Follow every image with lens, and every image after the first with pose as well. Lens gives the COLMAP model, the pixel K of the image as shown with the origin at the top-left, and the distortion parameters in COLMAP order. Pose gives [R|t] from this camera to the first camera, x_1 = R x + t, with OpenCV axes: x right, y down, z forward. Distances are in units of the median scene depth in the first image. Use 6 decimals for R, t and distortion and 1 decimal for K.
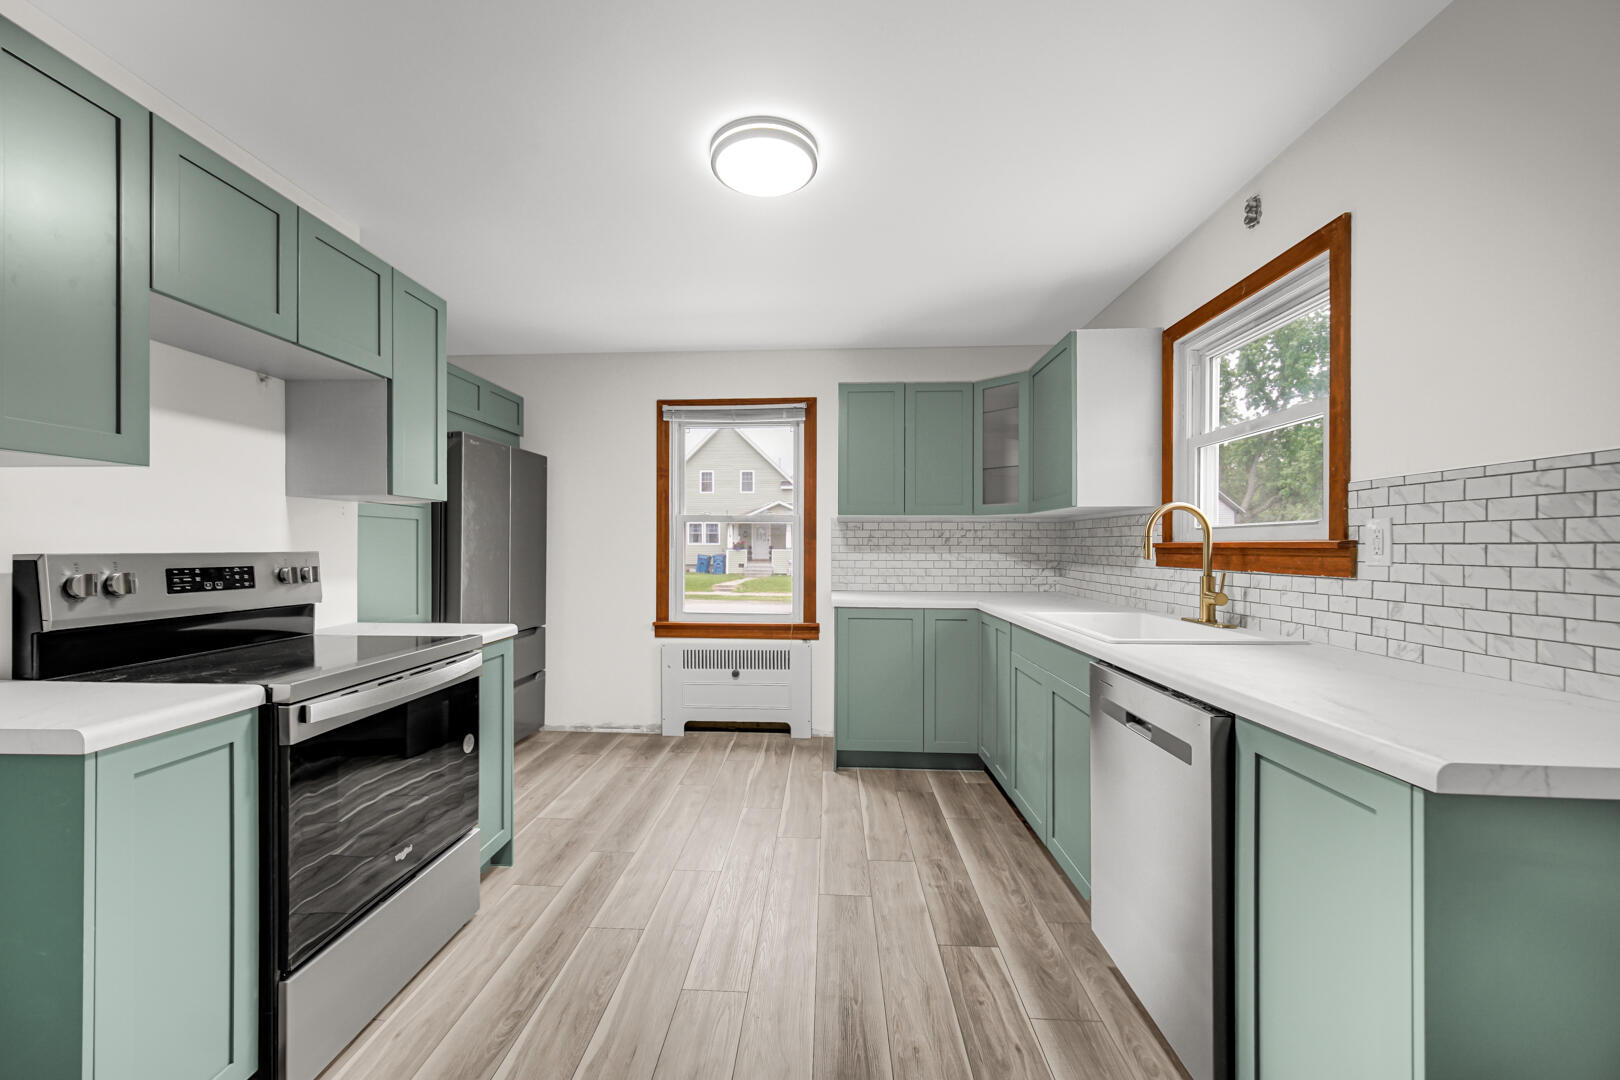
lens RADIAL K [[654.0, 0, 798.0], [0, 654.0, 552.0], [0, 0, 1]] dist [-0.003780, 0.000309]
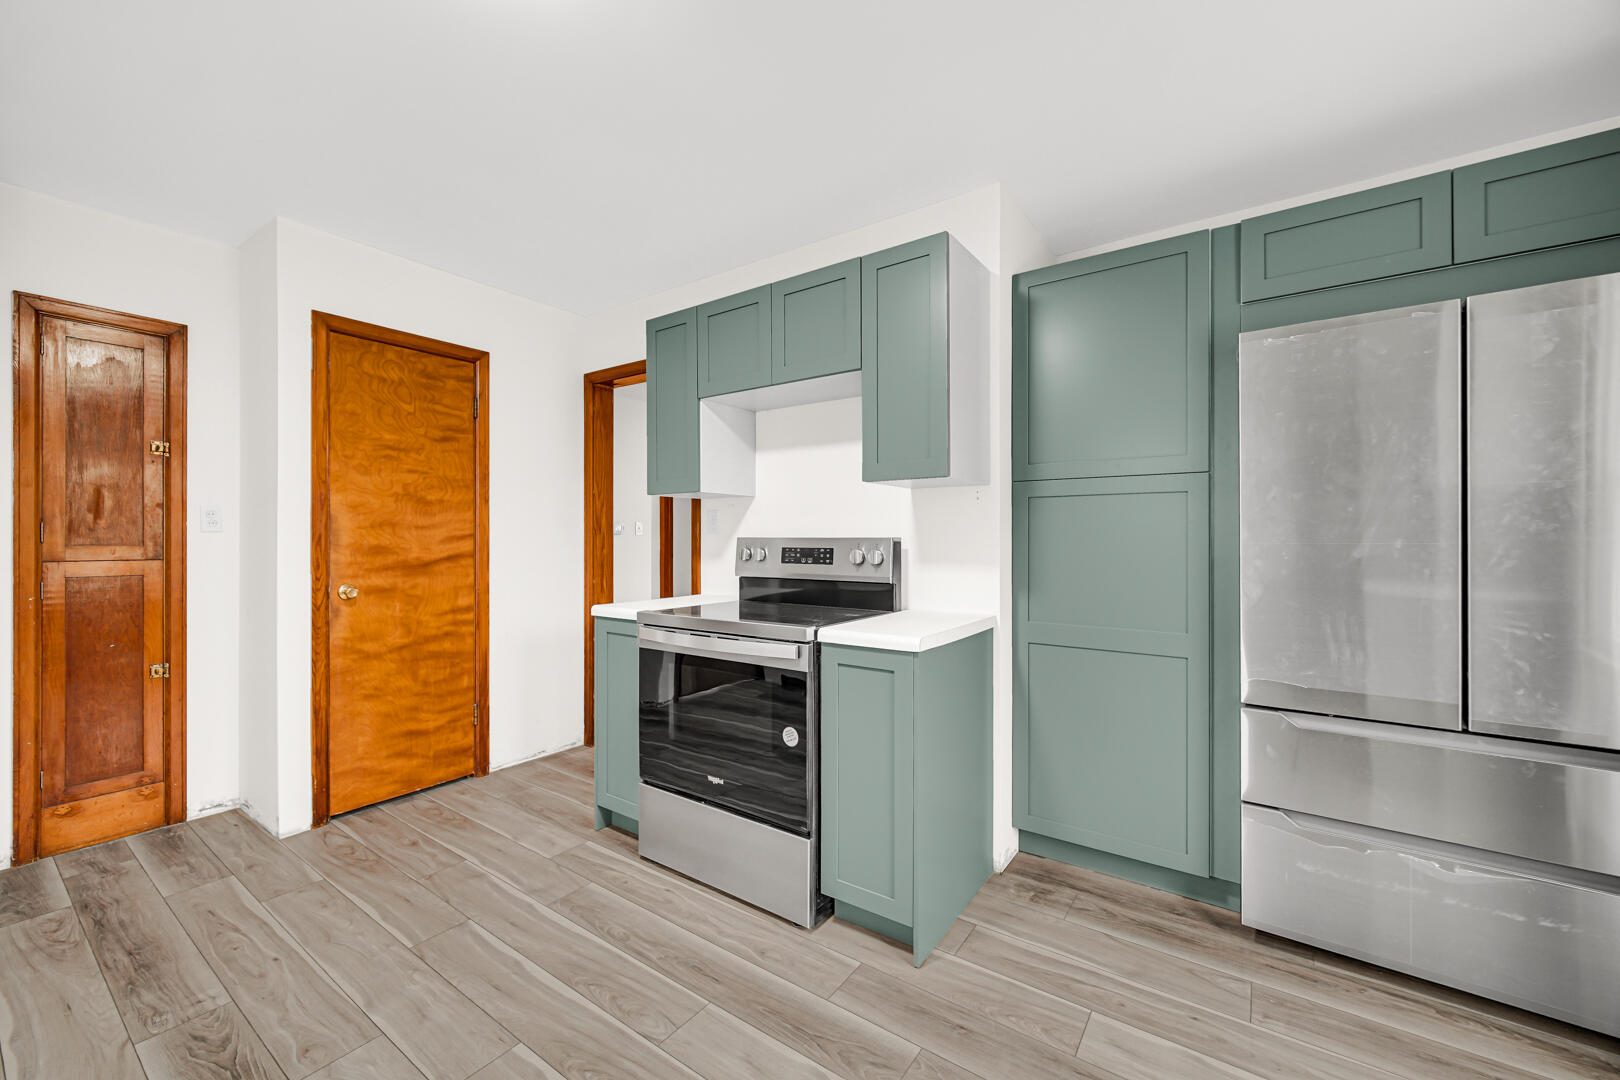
lens RADIAL K [[654.0, 0, 794.1], [0, 654.0, 539.5], [0, 0, 1]] dist [-0.003780, 0.000309]
pose [[-0.558455, -0.000129, -0.829535, 0.339322], [-0.003312, 0.999992, 0.002074, 0.001463], [0.829528, 0.003906, -0.558452, 1.794542]]
